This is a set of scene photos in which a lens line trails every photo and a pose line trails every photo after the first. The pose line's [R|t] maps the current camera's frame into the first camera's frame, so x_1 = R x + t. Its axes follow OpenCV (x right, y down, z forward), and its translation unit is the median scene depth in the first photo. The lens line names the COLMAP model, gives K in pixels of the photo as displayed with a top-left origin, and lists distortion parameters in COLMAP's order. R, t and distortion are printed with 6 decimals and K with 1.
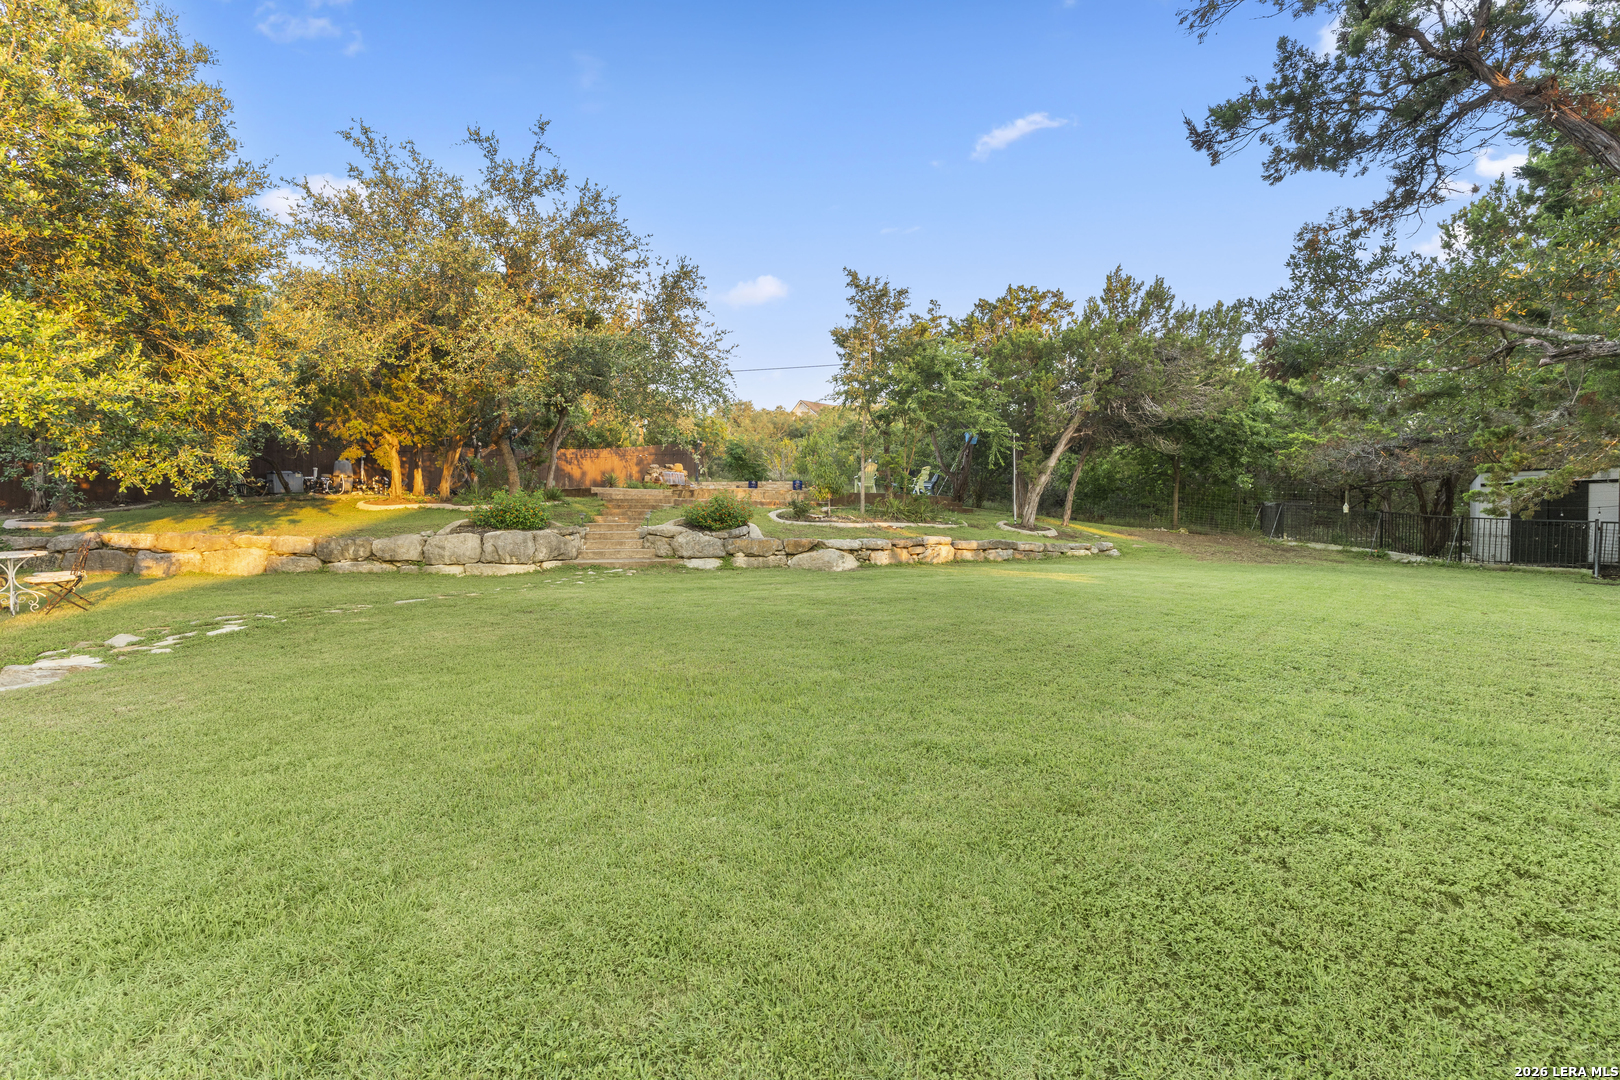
lens RADIAL K [[769.1, 0, 810.2], [0, 769.1, 542.1], [0, 0, 1]] dist [0.001034, 0.000667]
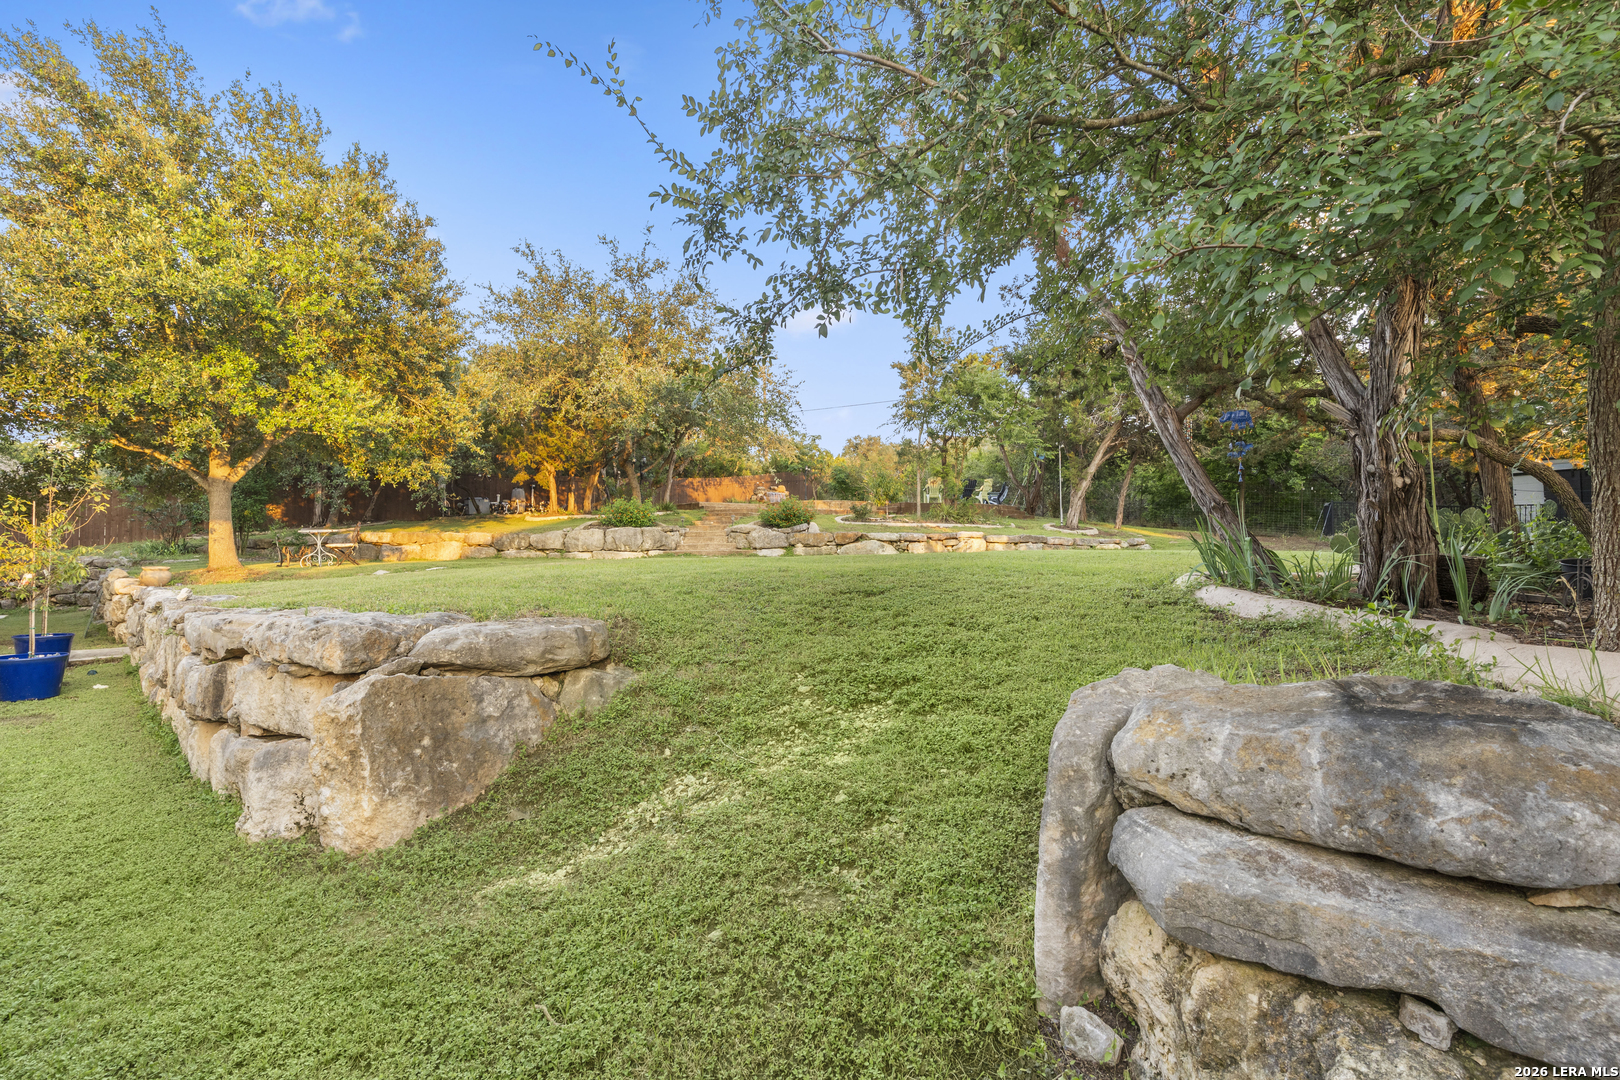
lens RADIAL K [[769.1, 0, 811.9], [0, 769.1, 542.6], [0, 0, 1]] dist [0.001034, 0.000667]
pose [[0.981405, -0.015173, -0.191346, 0.178703], [0.005799, 0.998759, -0.049459, 0.078289], [0.191859, 0.047429, 0.980276, -0.239057]]
